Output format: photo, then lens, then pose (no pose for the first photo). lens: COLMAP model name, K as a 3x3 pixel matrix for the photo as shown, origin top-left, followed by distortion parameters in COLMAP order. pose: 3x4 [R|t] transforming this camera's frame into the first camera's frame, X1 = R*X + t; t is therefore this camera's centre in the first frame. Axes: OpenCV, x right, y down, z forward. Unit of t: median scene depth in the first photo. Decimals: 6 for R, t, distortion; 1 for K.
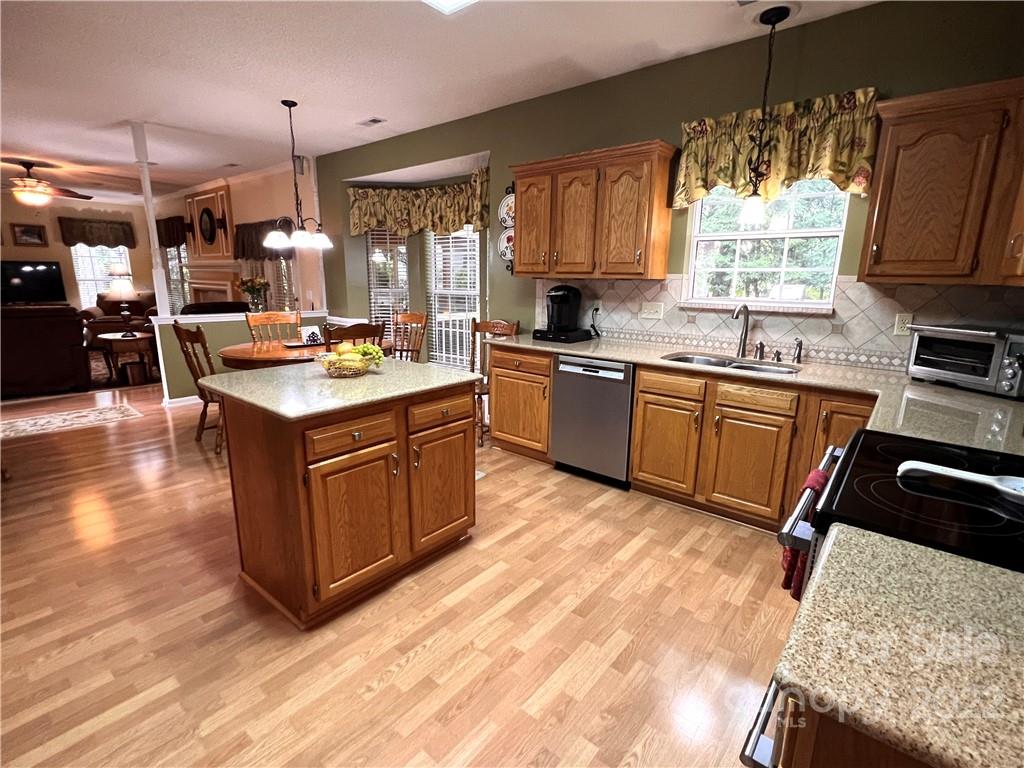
lens RADIAL K [[485.2, 0, 514.1], [0, 485.2, 387.4], [0, 0, 1]] dist [-0.002444, -0.000476]
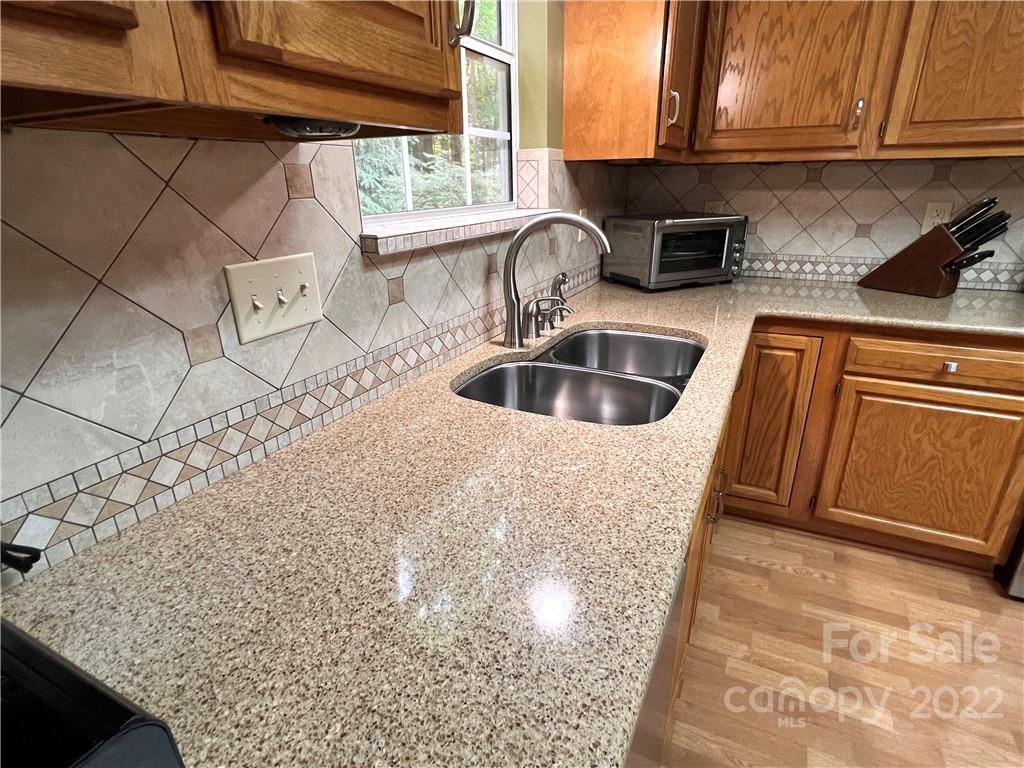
lens RADIAL K [[538.2, 0, 512.0], [0, 538.2, 391.7], [0, 0, 1]] dist [-0.001322, 0.000514]
pose [[-0.222714, -0.370483, 0.901743, 0.029211], [0.222715, 0.881178, 0.417041, -0.227763], [-0.949103, 0.293713, -0.113739, 1.082021]]
